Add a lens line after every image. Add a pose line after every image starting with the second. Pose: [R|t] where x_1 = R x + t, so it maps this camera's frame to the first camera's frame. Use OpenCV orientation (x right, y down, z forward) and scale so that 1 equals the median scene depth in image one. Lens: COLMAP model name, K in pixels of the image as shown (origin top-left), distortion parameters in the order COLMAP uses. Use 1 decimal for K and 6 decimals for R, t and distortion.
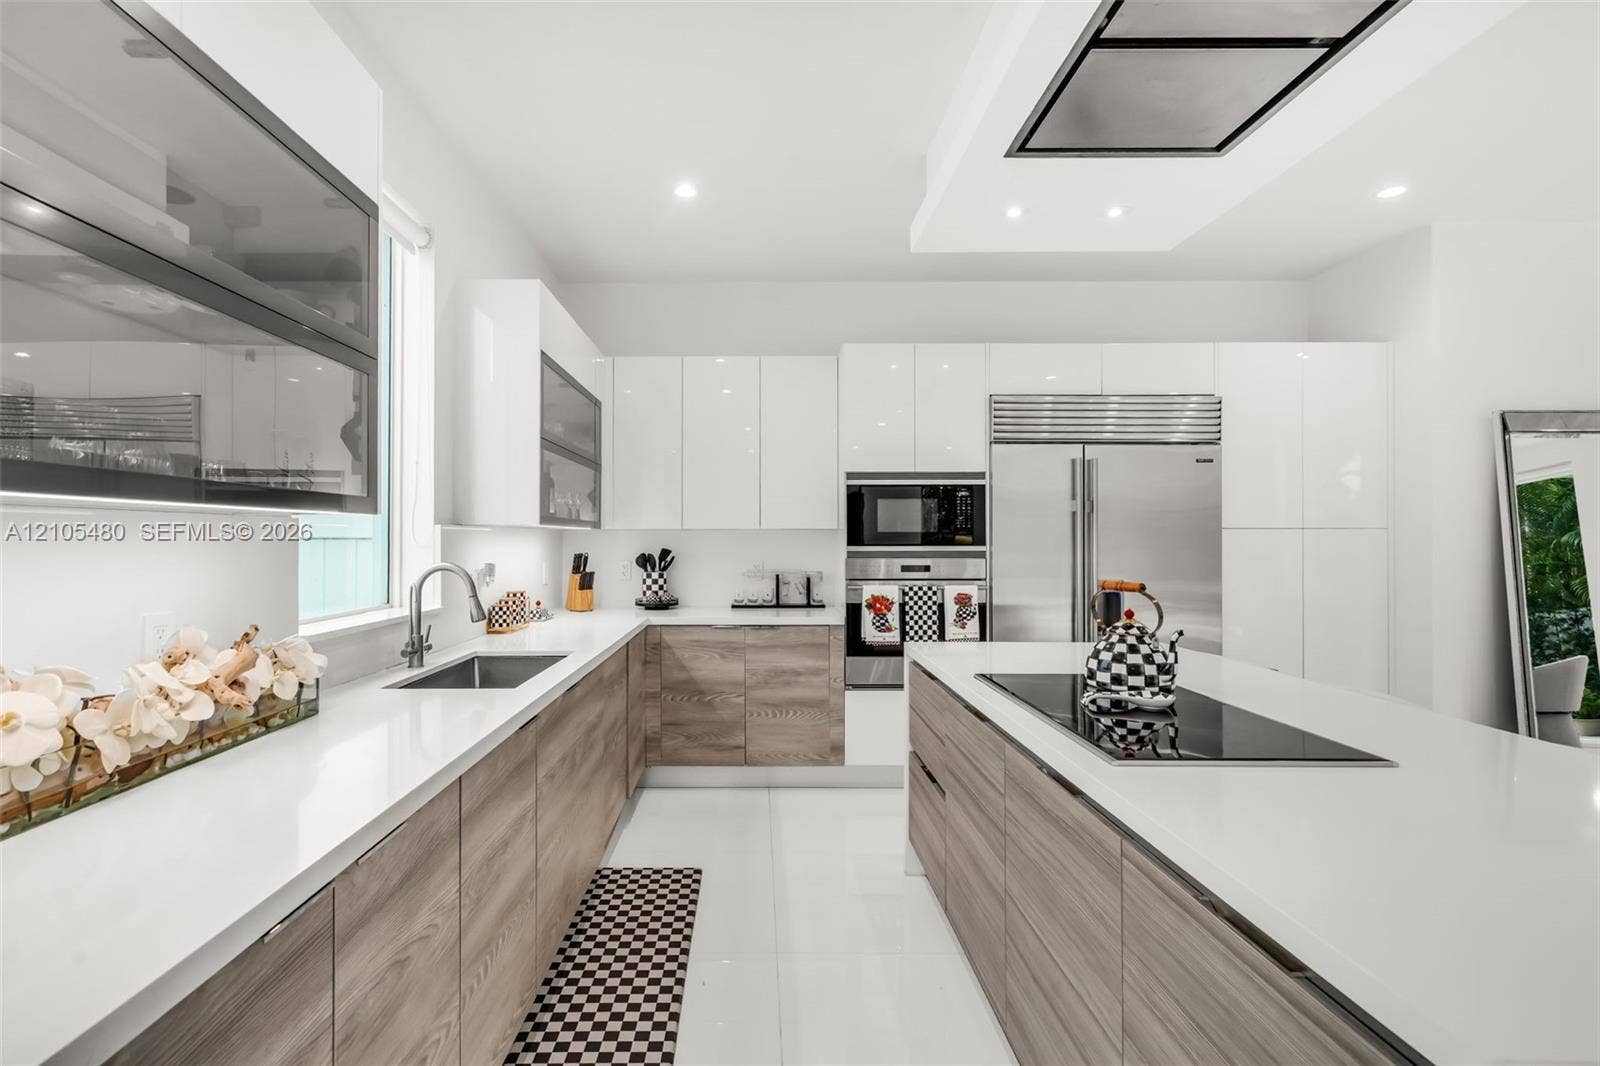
lens RADIAL K [[754.6, 0, 785.6], [0, 754.6, 527.5], [0, 0, 1]] dist [-0.003783, -0.000240]
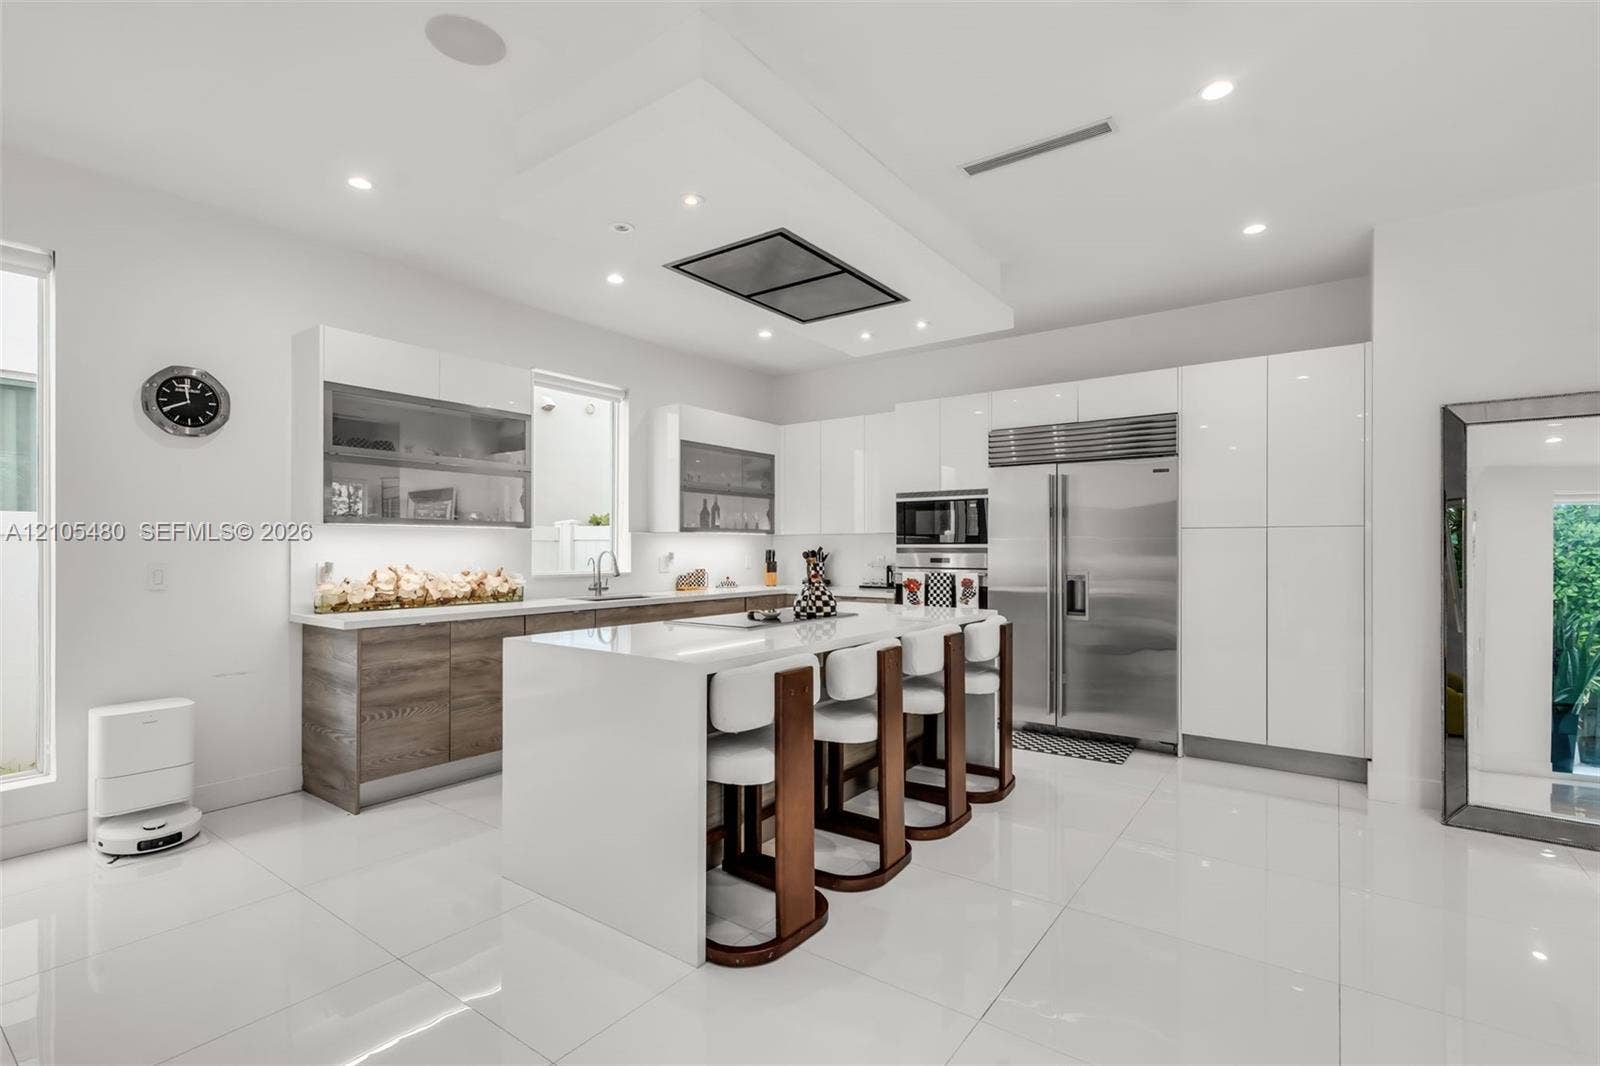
lens RADIAL K [[754.6, 0, 815.0], [0, 754.6, 542.4], [0, 0, 1]] dist [-0.003783, -0.000240]
pose [[0.811671, -0.004977, -0.584093, 0.804424], [0.009912, 0.999937, 0.005253, 0.011742], [0.584030, -0.010053, 0.811670, -0.266669]]
